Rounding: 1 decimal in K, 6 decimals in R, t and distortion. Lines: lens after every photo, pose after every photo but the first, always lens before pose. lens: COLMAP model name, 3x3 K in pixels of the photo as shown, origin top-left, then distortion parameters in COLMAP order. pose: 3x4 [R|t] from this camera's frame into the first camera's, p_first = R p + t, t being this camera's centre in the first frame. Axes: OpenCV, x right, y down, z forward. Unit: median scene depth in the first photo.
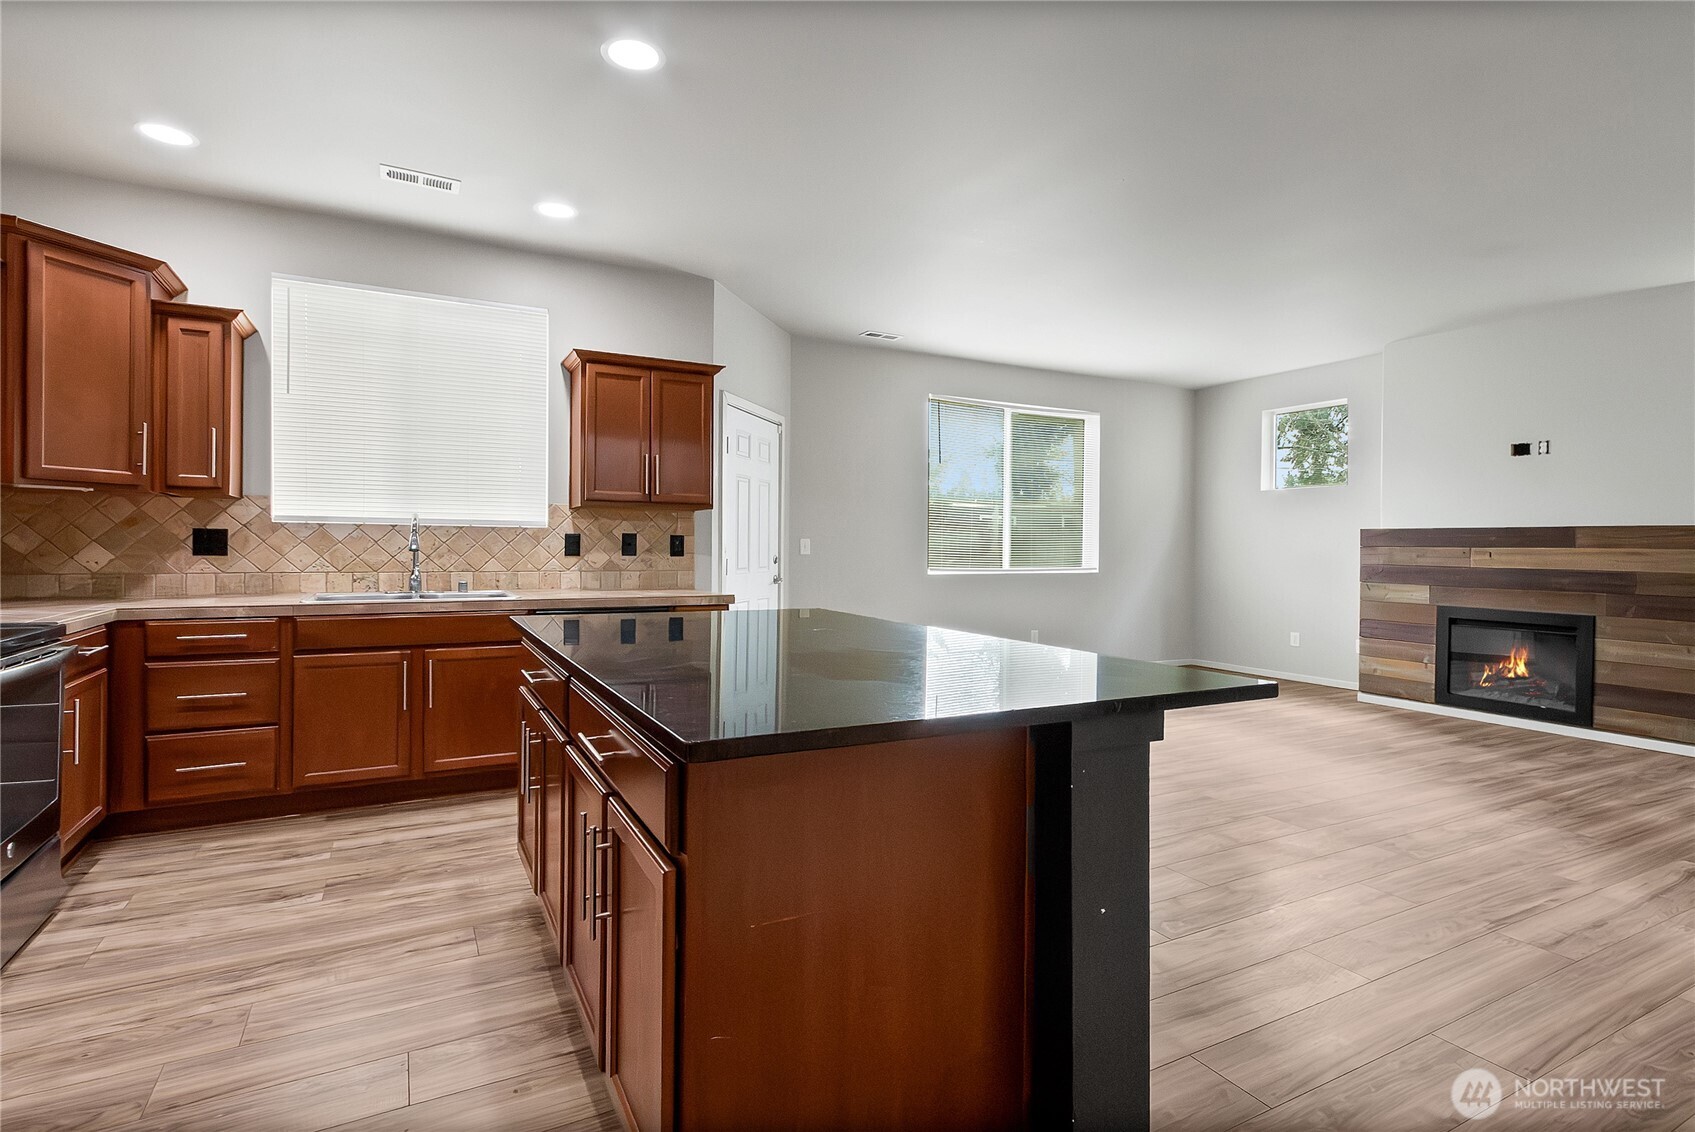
lens RADIAL K [[795.5, 0, 789.9], [0, 795.5, 549.8], [0, 0, 1]] dist [0.002955, -0.000683]
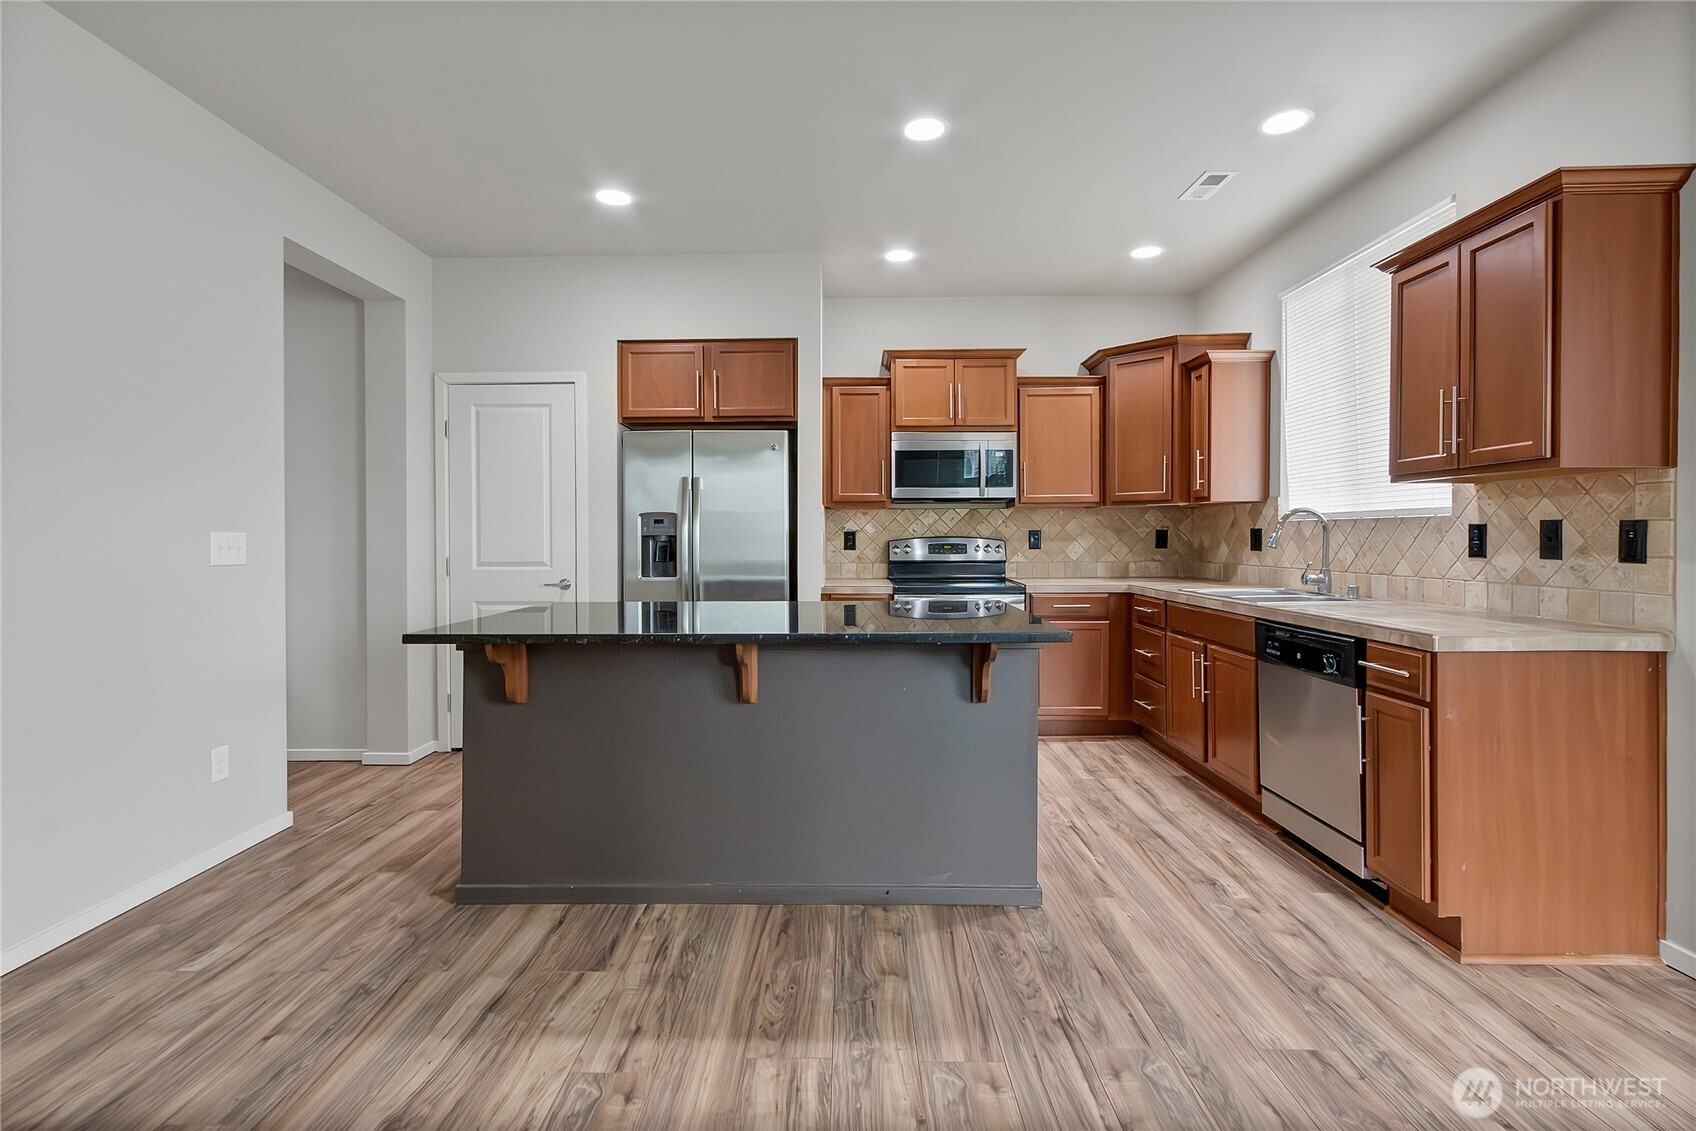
lens RADIAL K [[796.0, 0, 850.8], [0, 796.0, 553.9], [0, 0, 1]] dist [0.002955, -0.000683]
pose [[-0.425738, 0.010405, -0.904787, 0.535625], [-0.007908, 0.999853, 0.015219, -0.001396], [0.904812, 0.013634, -0.425593, 0.832658]]
